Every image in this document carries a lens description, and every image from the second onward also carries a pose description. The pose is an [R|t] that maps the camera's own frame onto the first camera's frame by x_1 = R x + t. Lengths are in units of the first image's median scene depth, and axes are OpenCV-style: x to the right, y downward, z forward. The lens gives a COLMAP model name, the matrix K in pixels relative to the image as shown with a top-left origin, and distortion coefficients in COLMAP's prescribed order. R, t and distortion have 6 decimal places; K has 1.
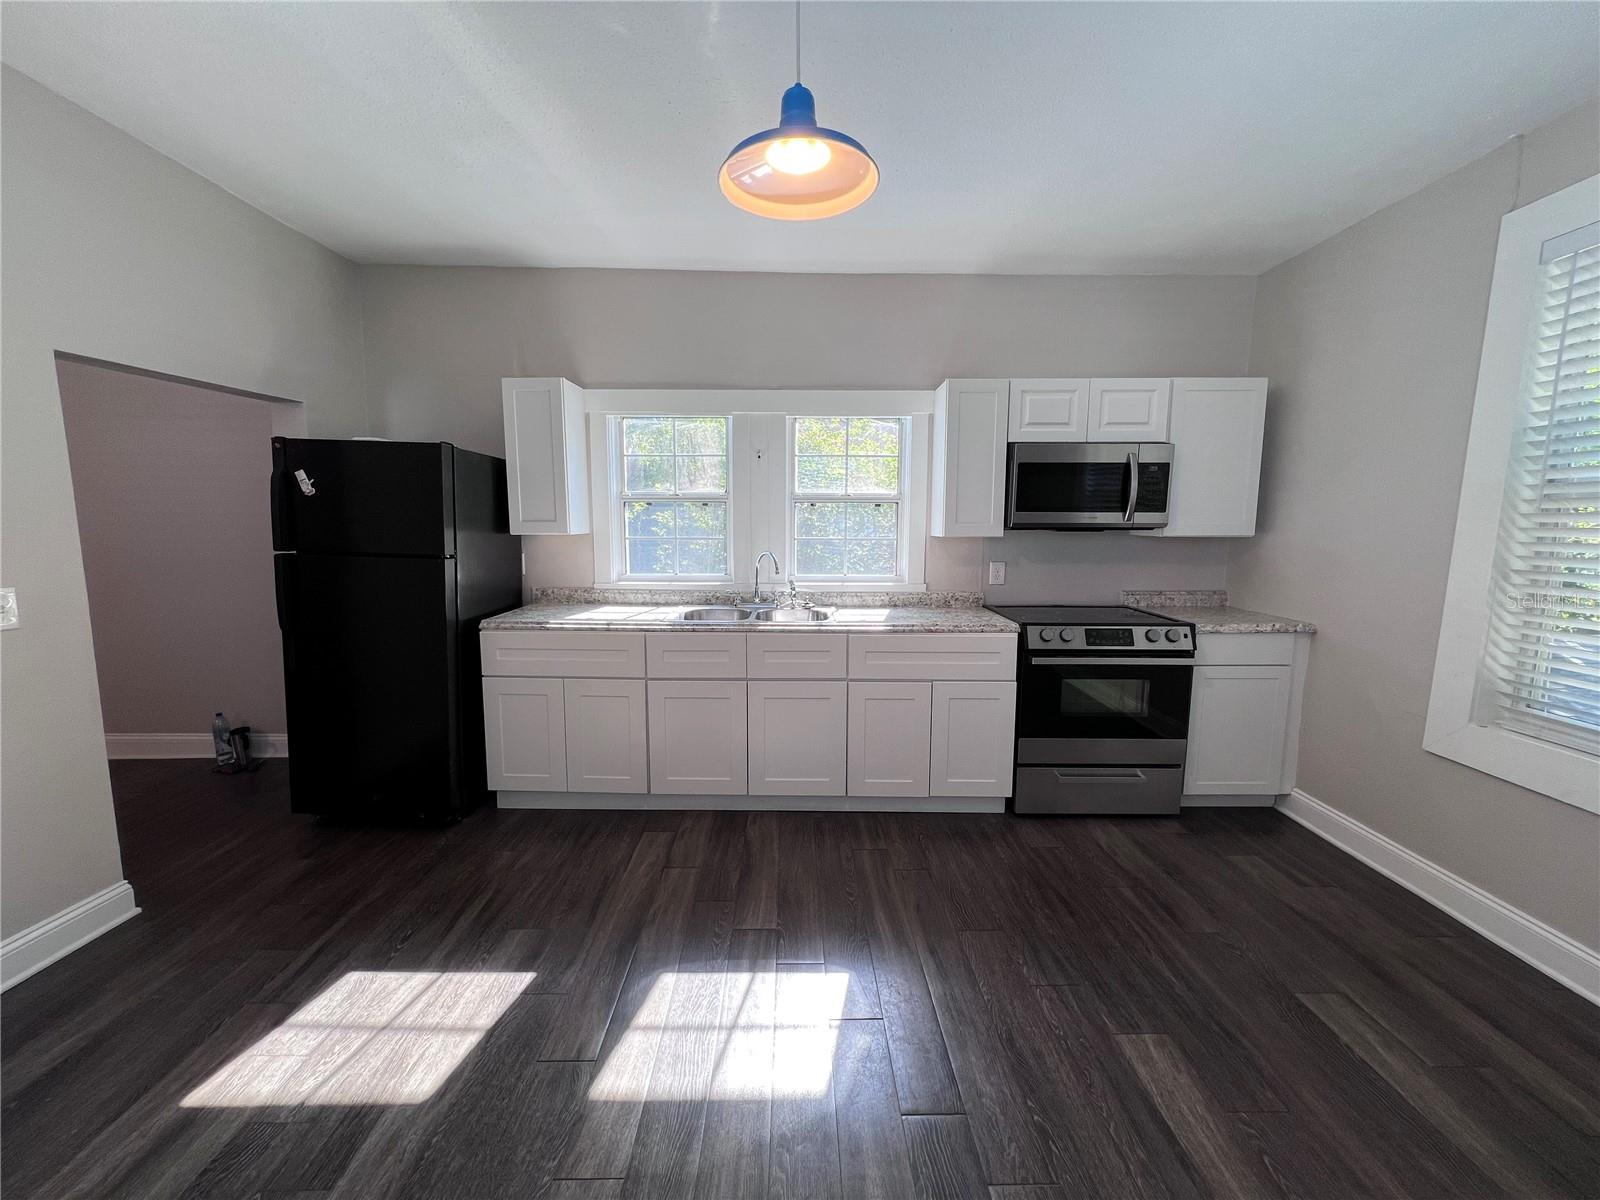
lens RADIAL K [[637.6, 0, 795.0], [0, 637.6, 598.1], [0, 0, 1]] dist [-0.000353, 0.000062]
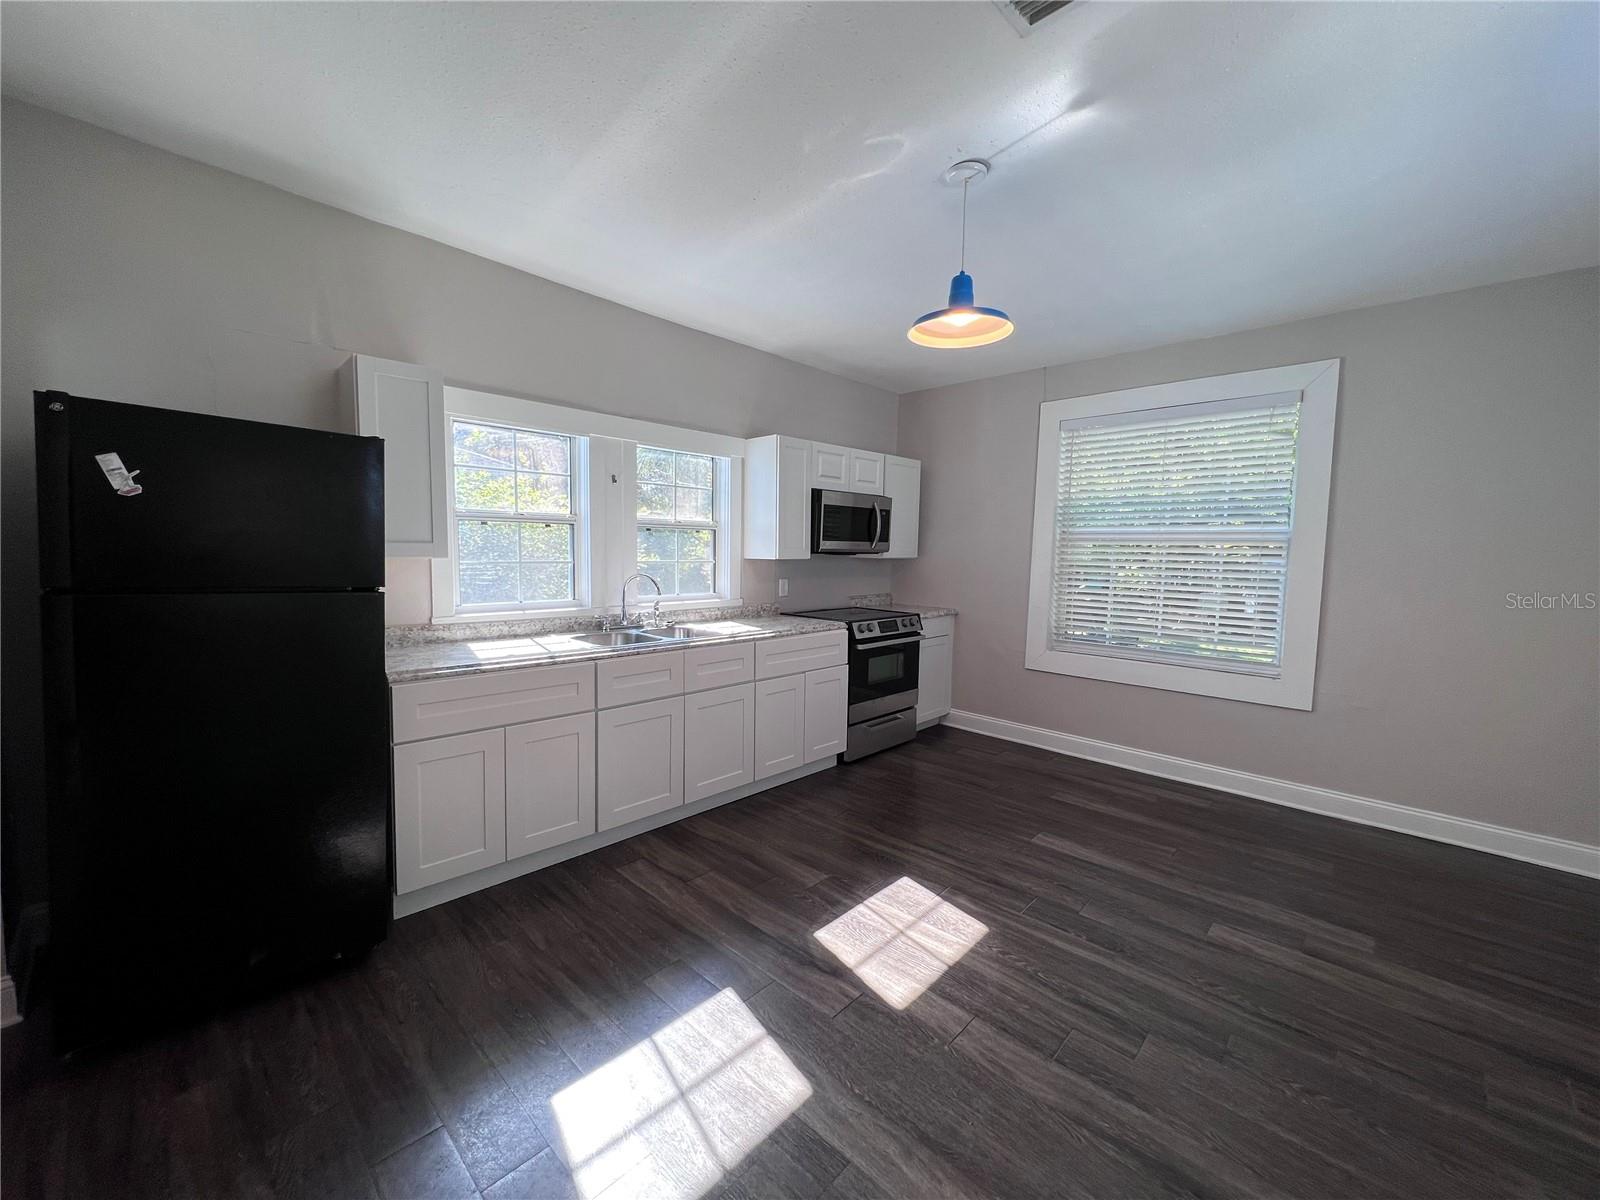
lens RADIAL K [[637.6, 0, 795.7], [0, 637.6, 598.9], [0, 0, 1]] dist [-0.000353, 0.000062]
pose [[0.694070, -0.049502, 0.718203, -0.703096], [0.072257, 0.997385, -0.001085, -0.016042], [-0.716272, 0.052649, 0.695832, 0.120146]]
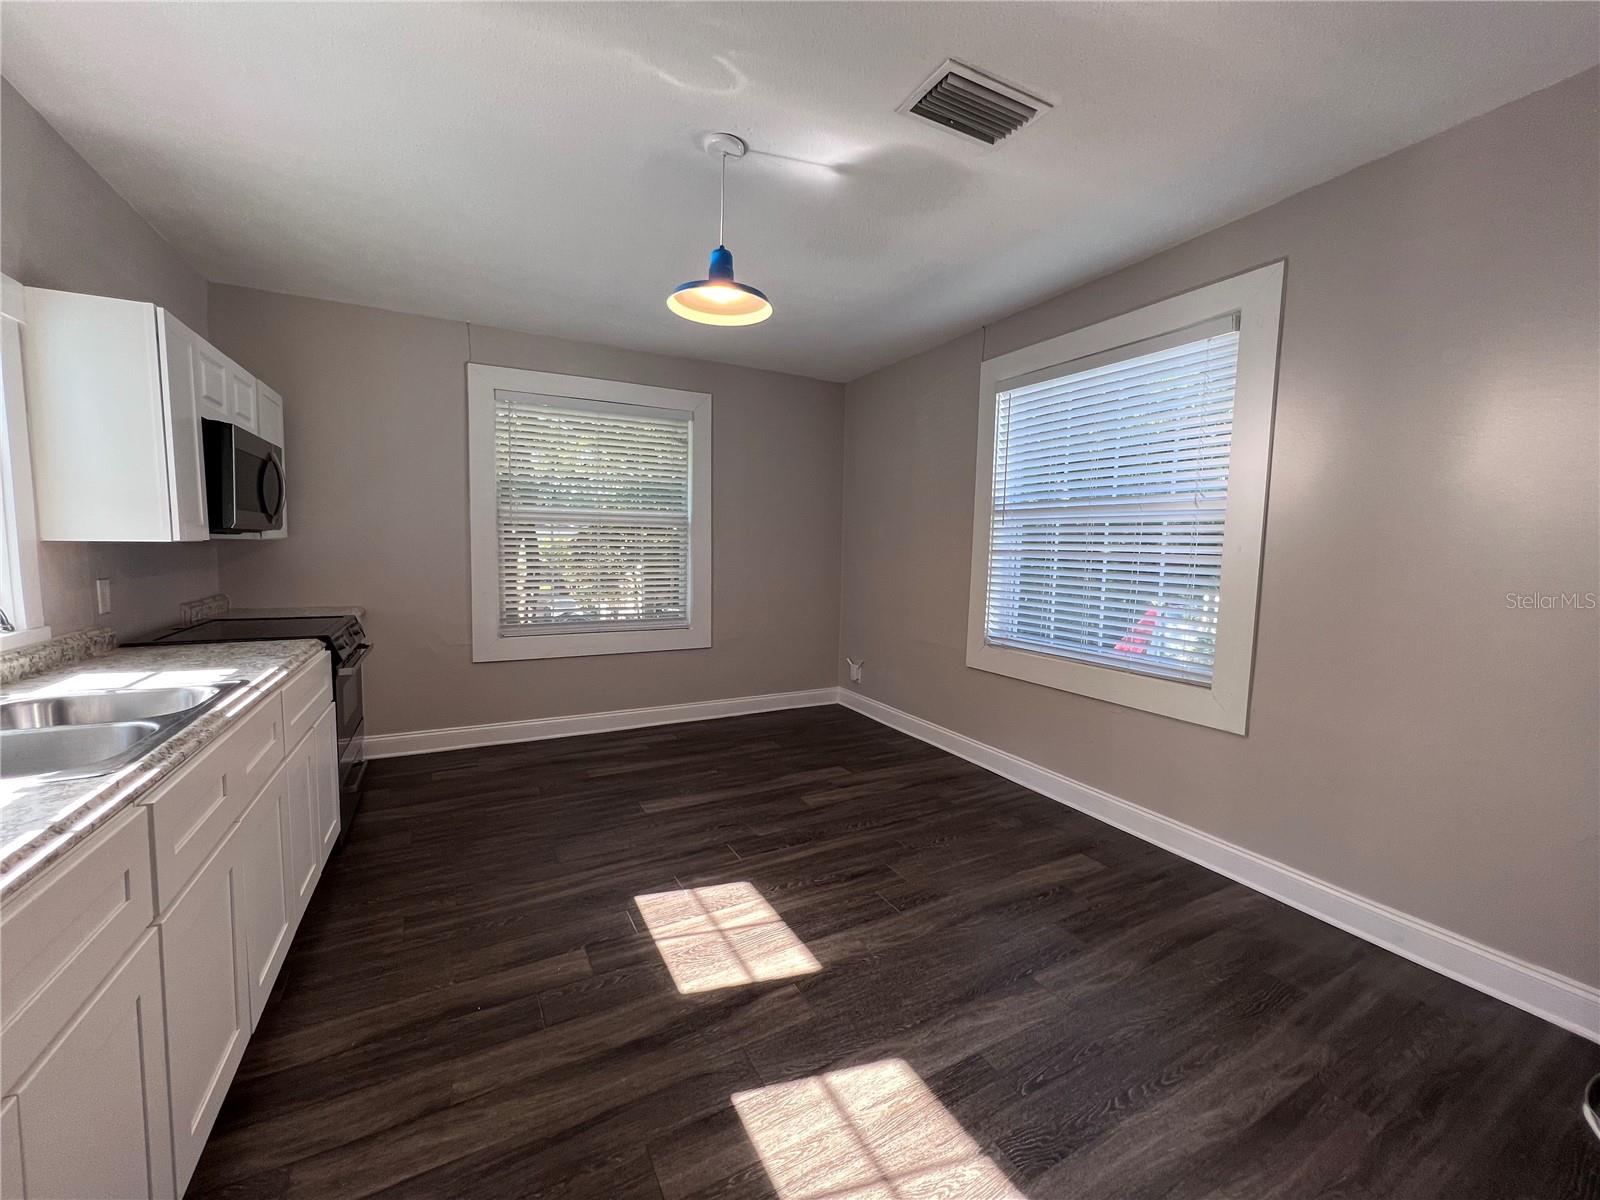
lens RADIAL K [[637.6, 0, 794.8], [0, 637.6, 598.0], [0, 0, 1]] dist [-0.000353, 0.000062]
pose [[-0.474331, -0.086351, 0.876102, -0.733708], [0.087234, 0.985670, 0.144380, -0.084784], [-0.876014, 0.144910, -0.460000, 0.818319]]
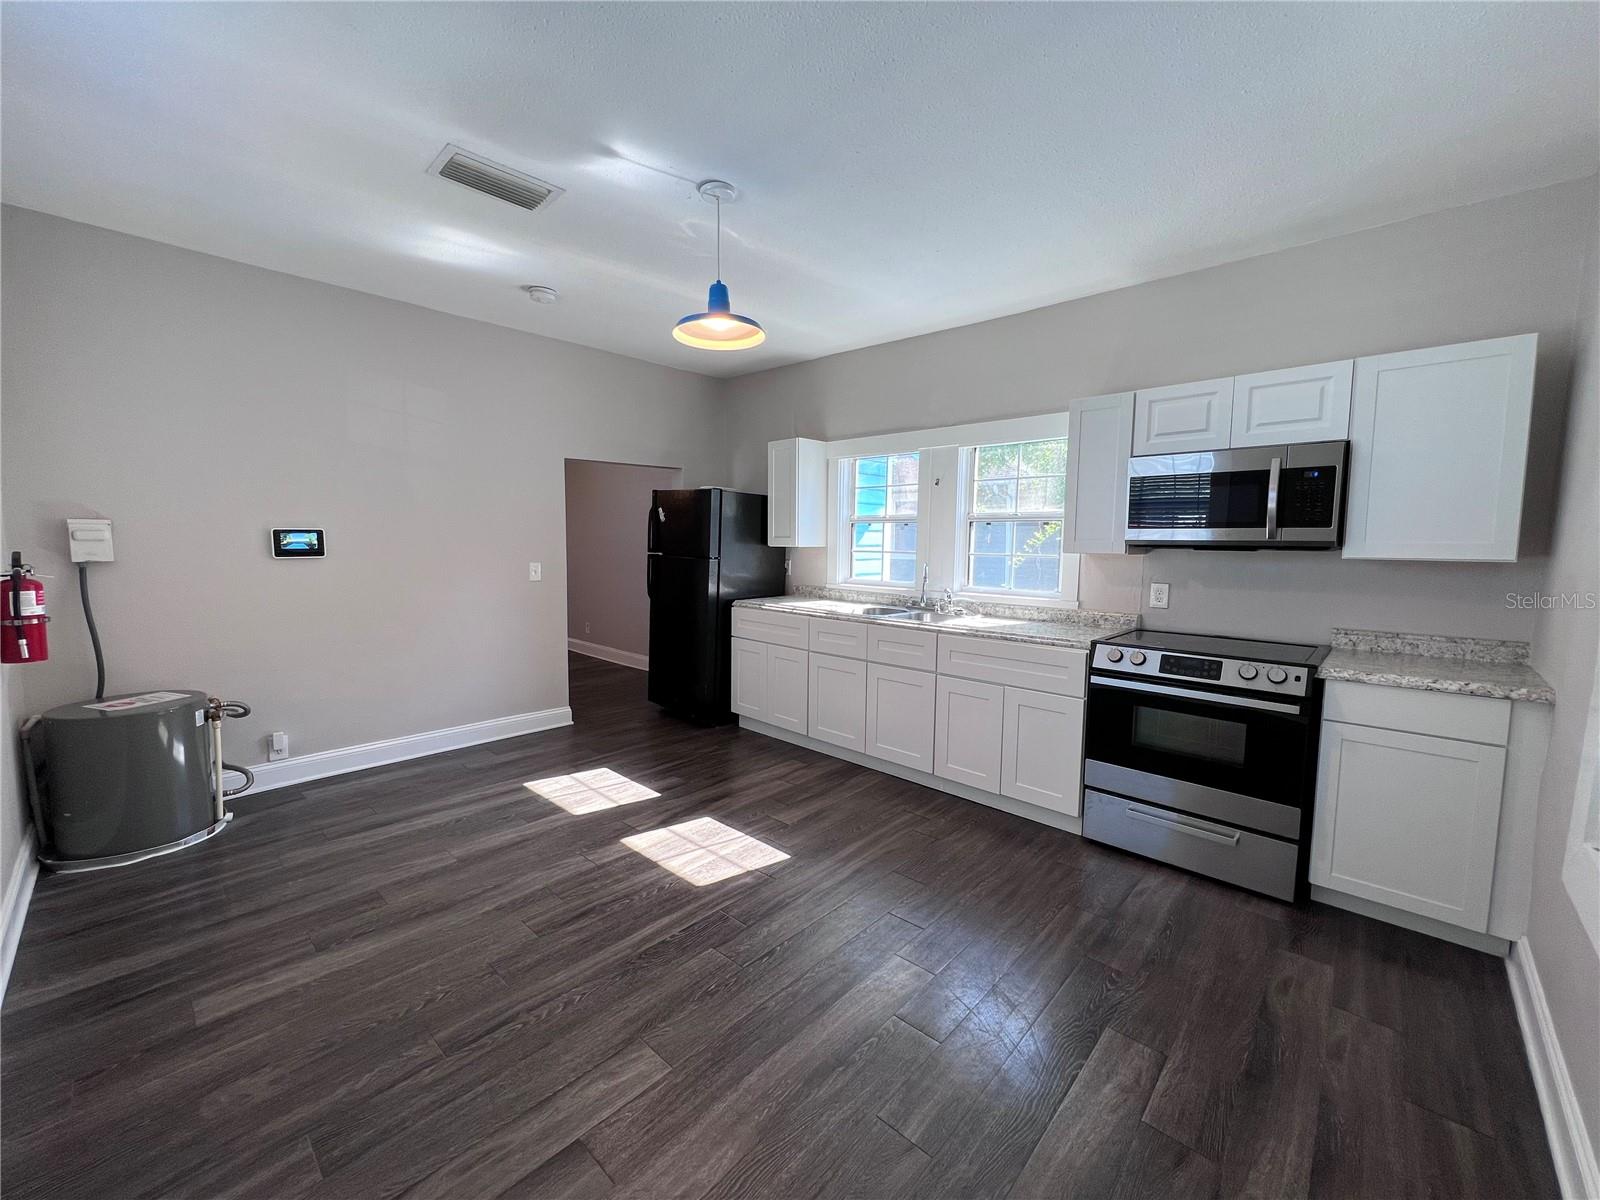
lens RADIAL K [[637.6, 0, 796.4], [0, 637.6, 597.1], [0, 0, 1]] dist [-0.000353, 0.000062]
pose [[0.729391, 0.066910, -0.680817, 0.680977], [-0.092464, 0.995715, -0.001203, 0.015697], [0.677819, 0.063828, 0.732453, -0.035443]]
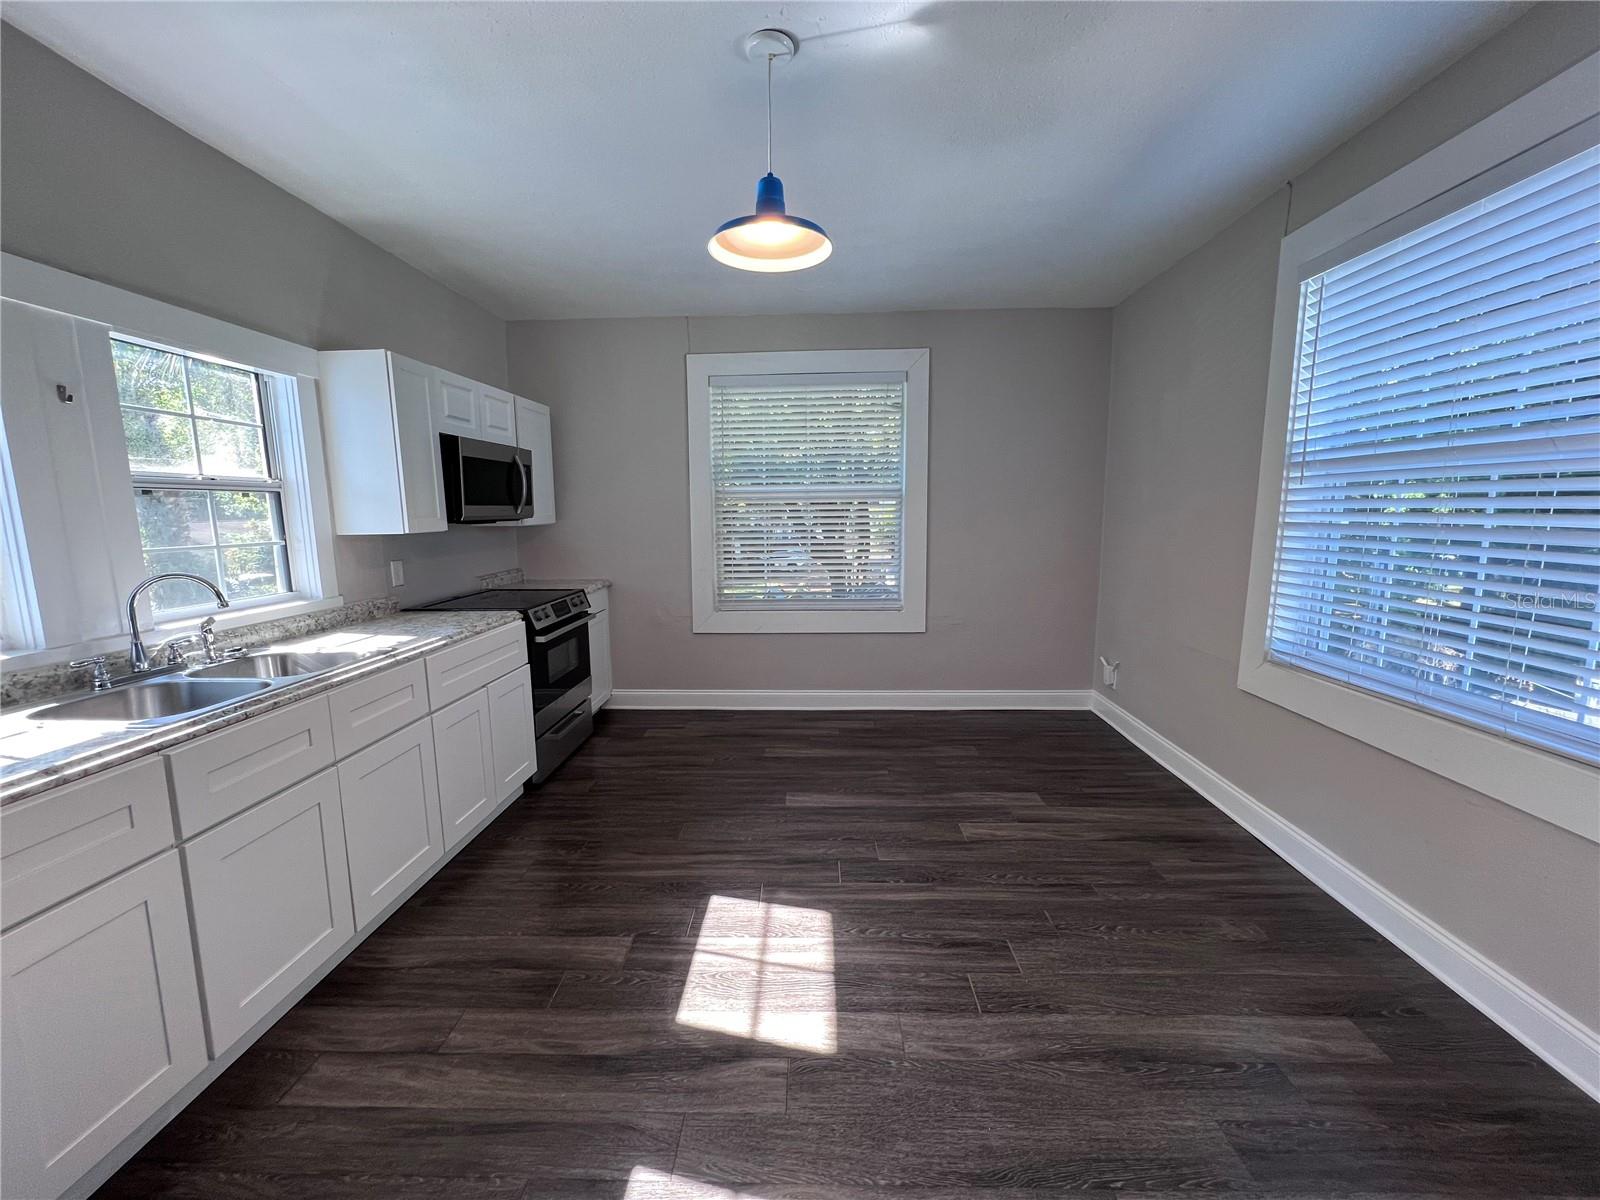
lens RADIAL K [[637.6, 0, 795.1], [0, 637.6, 598.0], [0, 0, 1]] dist [-0.000353, 0.000062]
pose [[0.034867, -0.141612, 0.989308, -0.679607], [0.132179, 0.981867, 0.135888, -0.063431], [-0.990612, 0.126028, 0.052953, 0.482544]]
